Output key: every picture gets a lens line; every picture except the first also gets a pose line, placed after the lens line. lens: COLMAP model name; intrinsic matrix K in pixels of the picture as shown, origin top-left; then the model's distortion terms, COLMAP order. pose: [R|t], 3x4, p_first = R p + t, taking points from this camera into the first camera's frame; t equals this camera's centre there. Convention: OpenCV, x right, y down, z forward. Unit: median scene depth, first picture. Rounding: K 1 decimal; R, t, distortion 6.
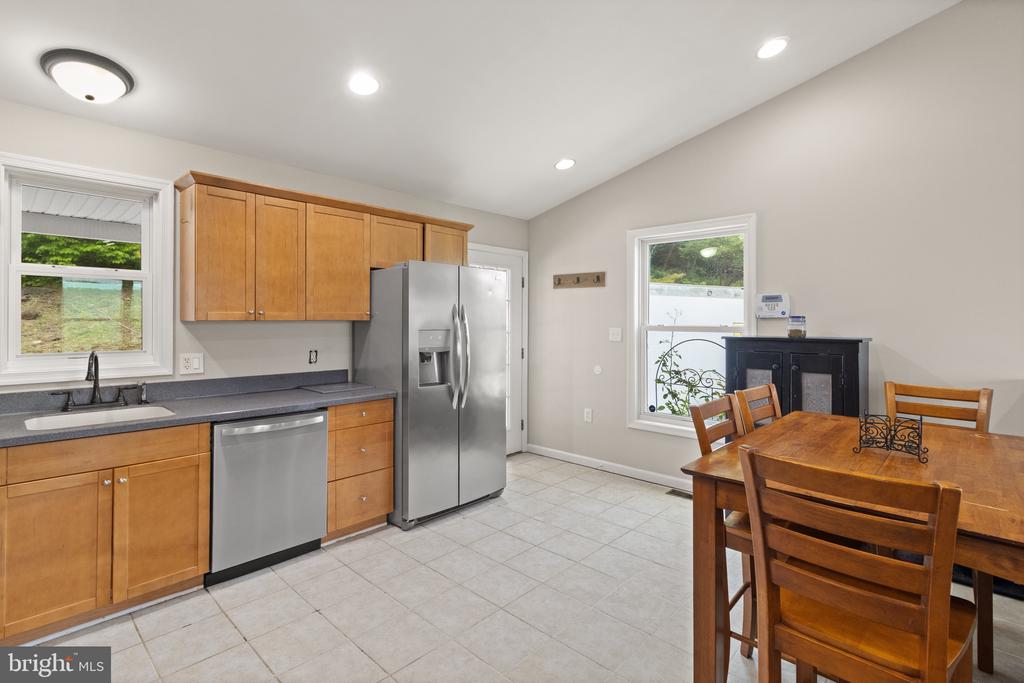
lens RADIAL K [[482.1, 0, 512.1], [0, 482.1, 320.0], [0, 0, 1]] dist [-0.000346, 0.000296]
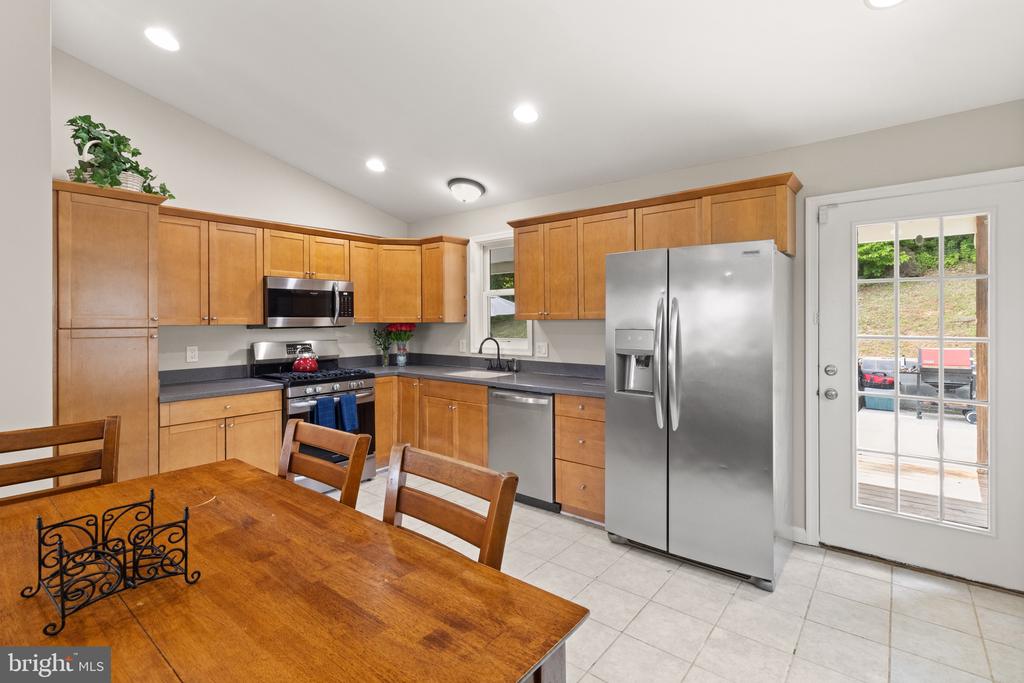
lens RADIAL K [[482.1, 0, 512.1], [0, 482.1, 320.0], [0, 0, 1]] dist [-0.000346, 0.000296]
pose [[0.082332, -0.003419, -0.996599, 0.734934], [0.010387, 0.999943, -0.002572, 0.004097], [0.996551, -0.010140, 0.082362, 0.764664]]
